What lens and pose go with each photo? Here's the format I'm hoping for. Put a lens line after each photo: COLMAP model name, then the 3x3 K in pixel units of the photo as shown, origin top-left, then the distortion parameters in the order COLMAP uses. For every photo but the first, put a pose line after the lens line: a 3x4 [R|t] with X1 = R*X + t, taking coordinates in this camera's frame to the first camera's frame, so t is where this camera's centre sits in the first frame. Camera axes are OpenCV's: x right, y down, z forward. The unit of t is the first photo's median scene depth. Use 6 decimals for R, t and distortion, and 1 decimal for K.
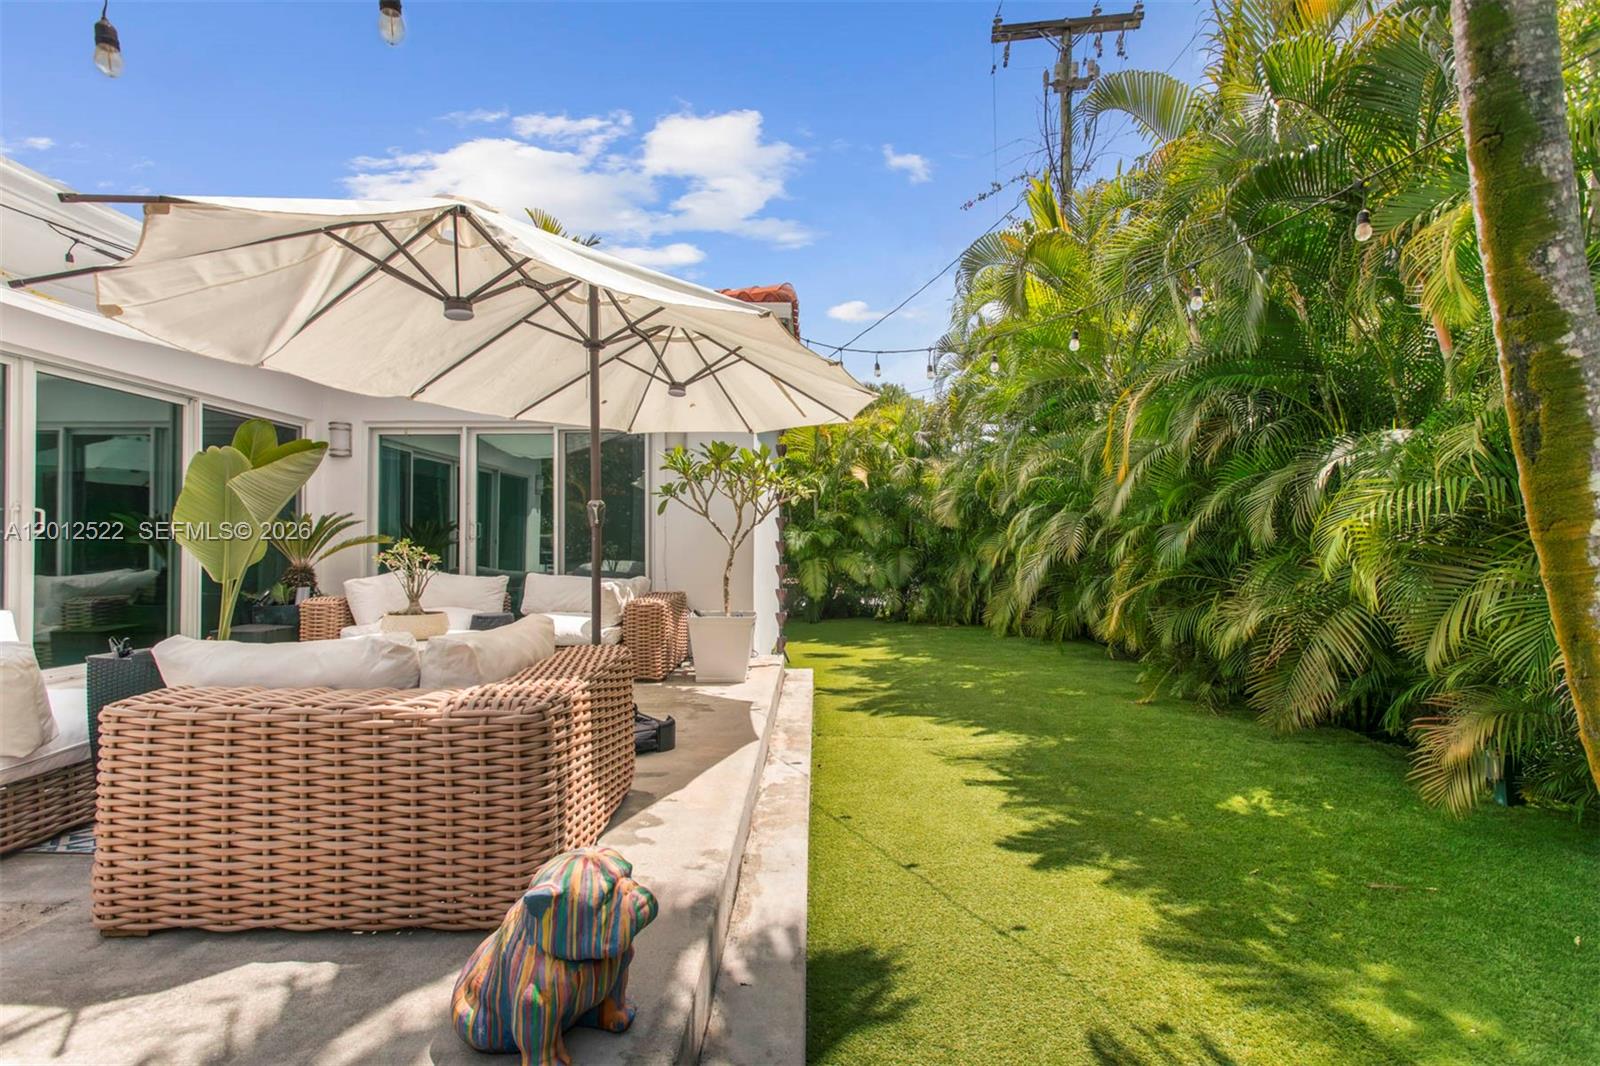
lens RADIAL K [[753.9, 0, 796.2], [0, 753.9, 539.0], [0, 0, 1]] dist [0.000740, 0.000162]
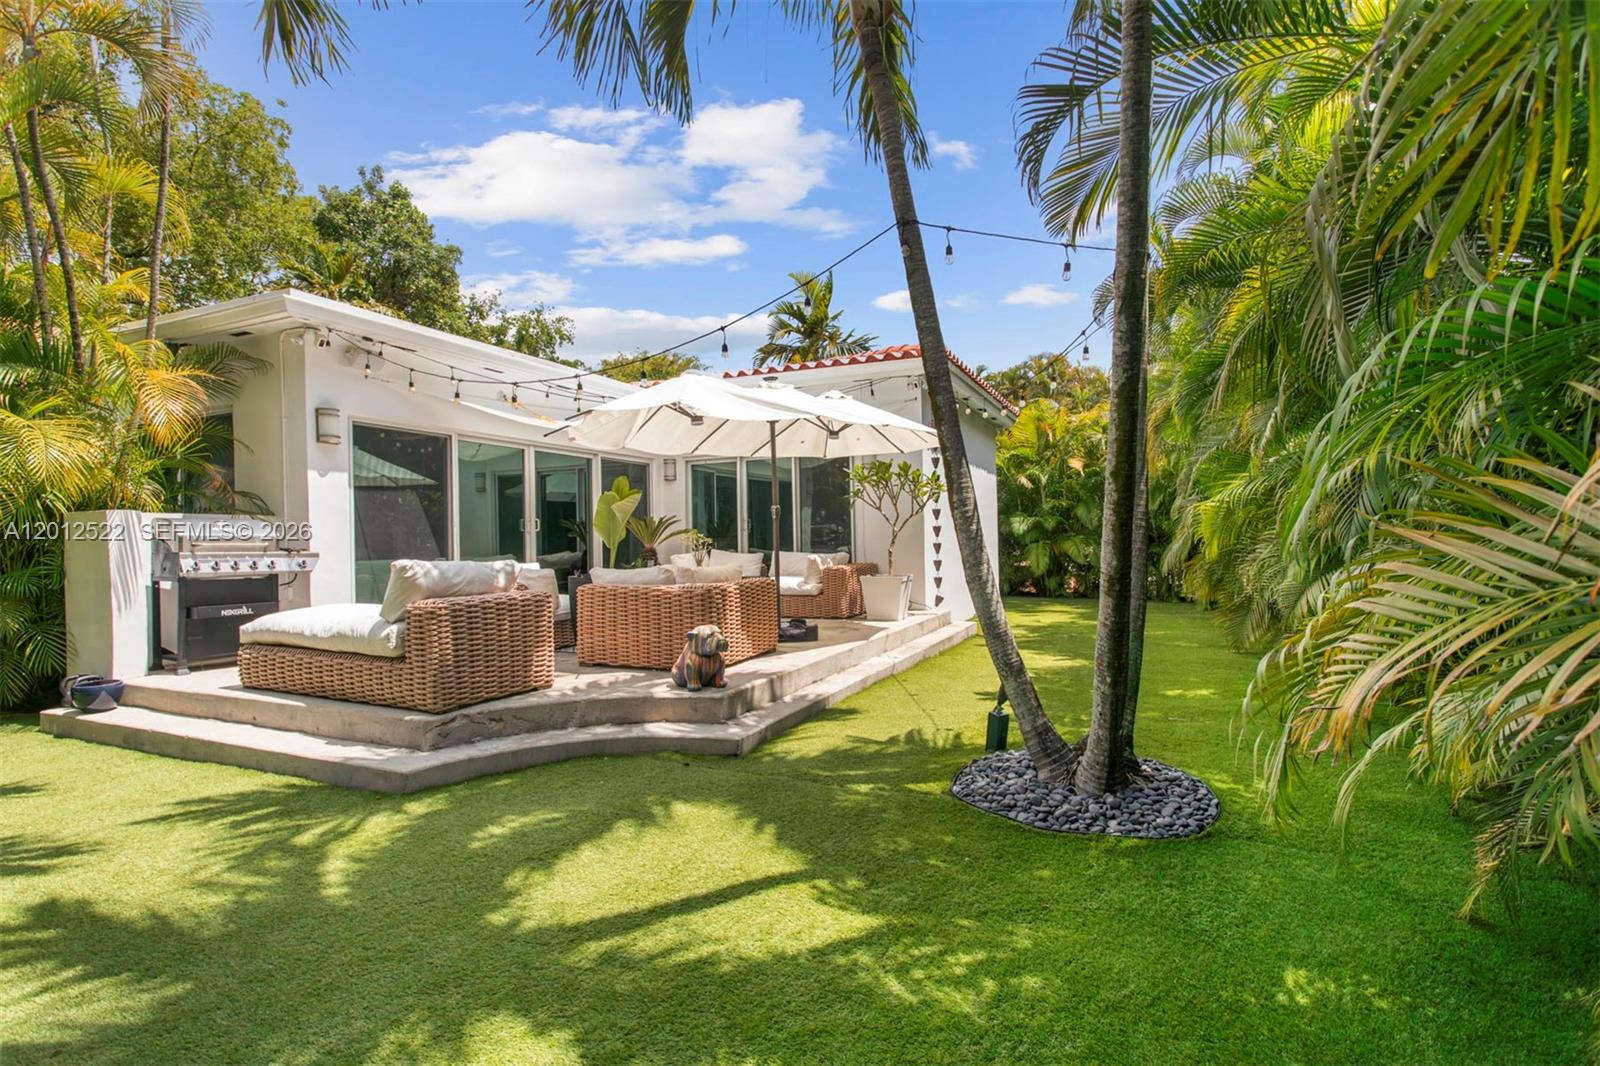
lens RADIAL K [[753.9, 0, 796.2], [0, 753.9, 539.0], [0, 0, 1]] dist [0.000740, 0.000162]
pose [[0.915240, -0.018669, -0.402476, 0.289143], [0.023752, 0.999689, 0.007642, 0.010440], [0.402208, -0.016554, 0.915399, -0.371109]]
